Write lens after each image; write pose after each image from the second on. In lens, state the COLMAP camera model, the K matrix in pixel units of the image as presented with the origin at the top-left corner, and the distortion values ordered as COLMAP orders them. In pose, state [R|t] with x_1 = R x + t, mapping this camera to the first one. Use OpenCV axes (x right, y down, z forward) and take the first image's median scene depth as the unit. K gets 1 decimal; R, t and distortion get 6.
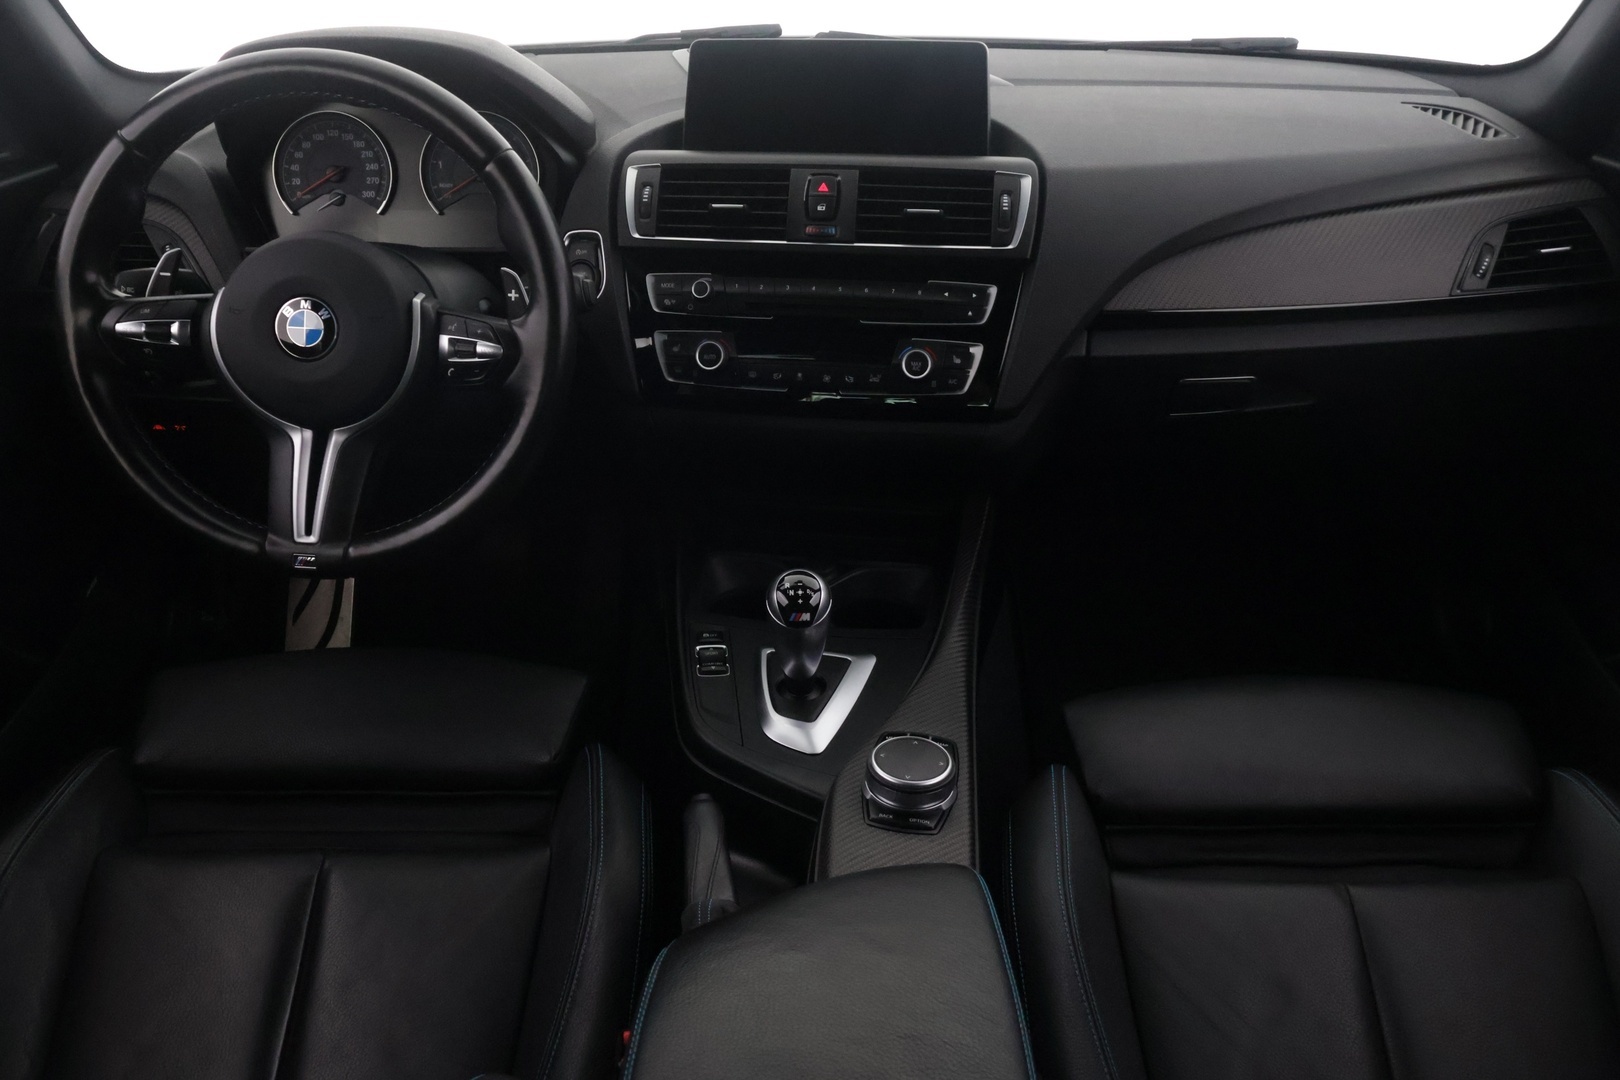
lens RADIAL K [[1382.9, 0, 810.0], [0, 1382.9, 540.0], [0, 0, 1]] dist [-0.002963, 0.008993]
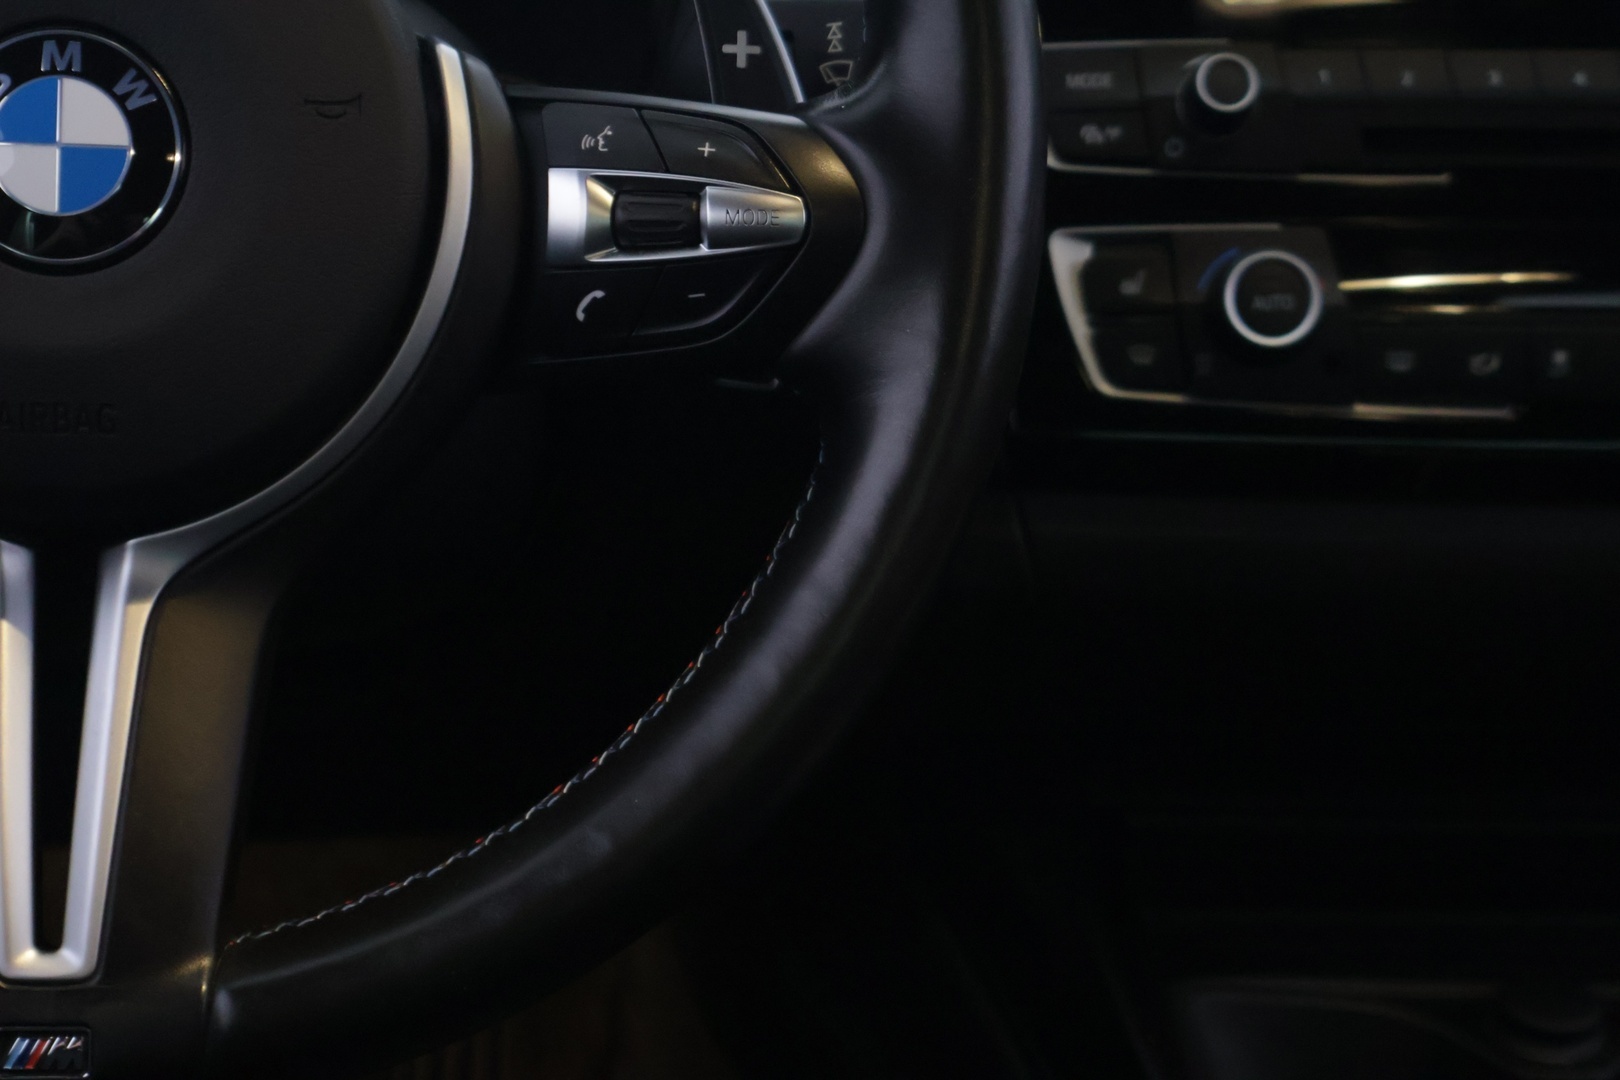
lens RADIAL K [[3289.7, 0, 810.0], [0, 3289.7, 540.0], [0, 0, 1]] dist [0.001593, 0.275567]
pose [[0.986579, -0.029175, 0.160655, -0.285810], [0.053316, 0.987538, -0.148076, 0.017949], [-0.154333, 0.154654, 0.975840, 0.330188]]
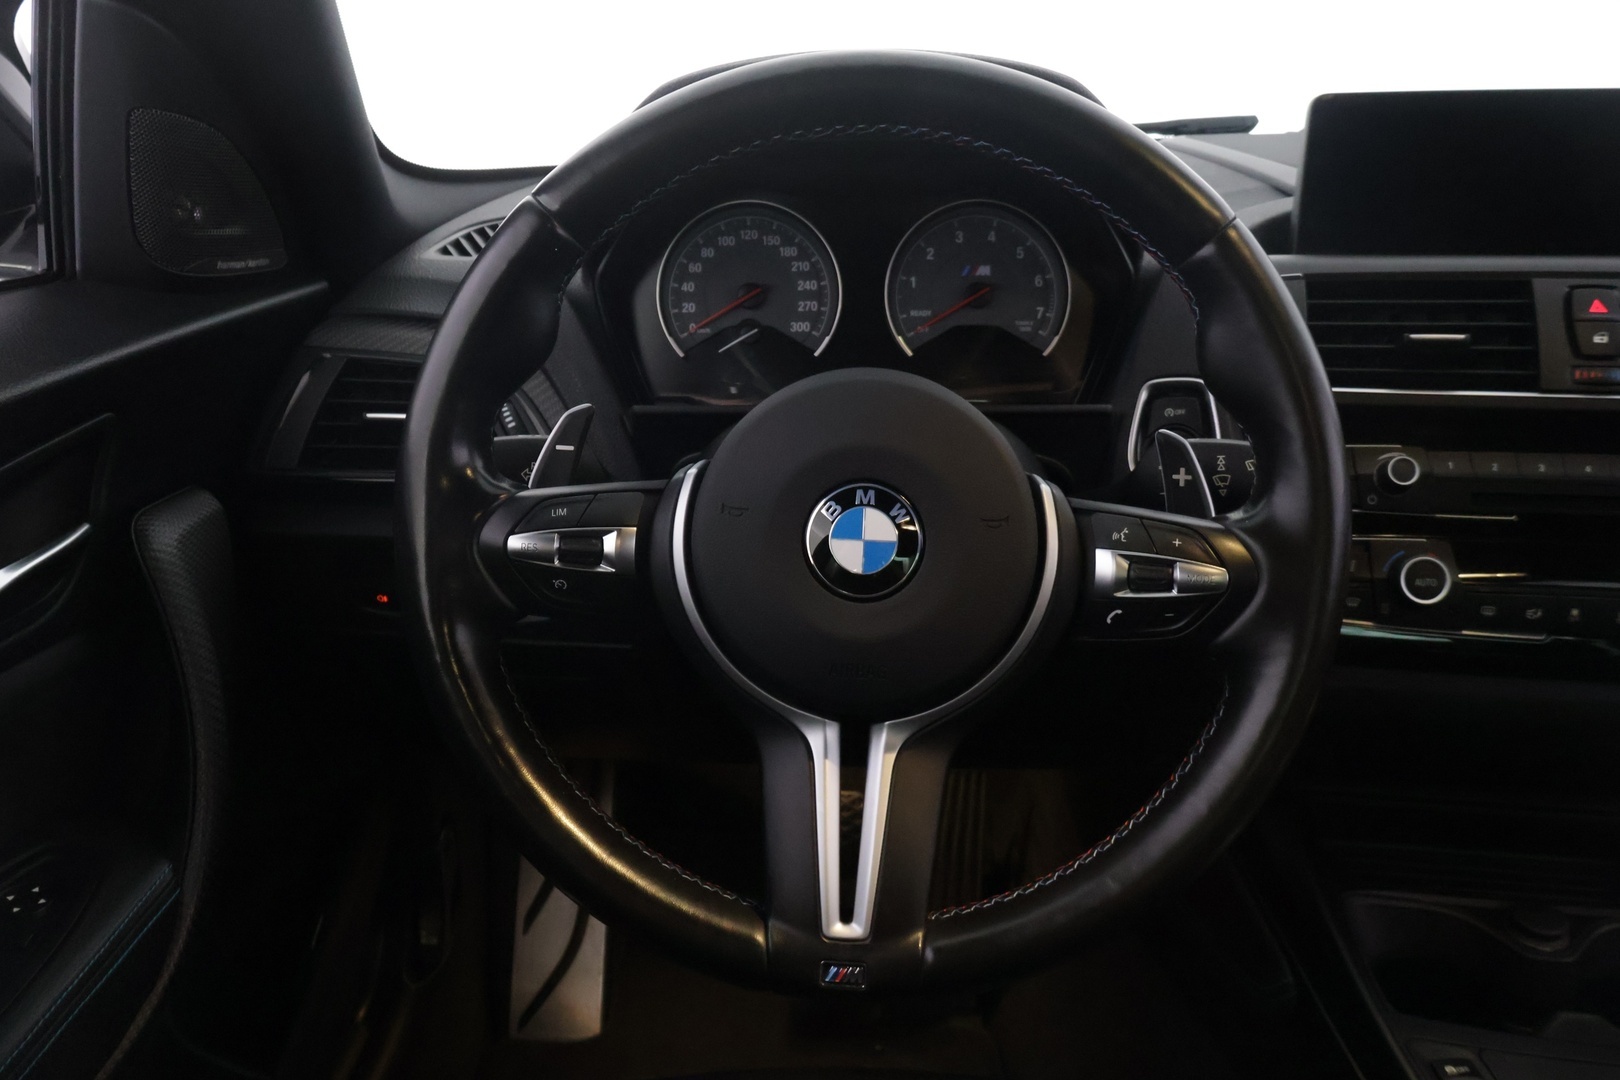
lens RADIAL K [[1382.9, 0, 810.0], [0, 1382.9, 540.0], [0, 0, 1]] dist [-0.002963, 0.008993]
pose [[0.999985, -0.002418, -0.004992, -0.335212], [0.001755, 0.991654, -0.128913, -0.073660], [0.005262, 0.128902, 0.991643, 0.401734]]
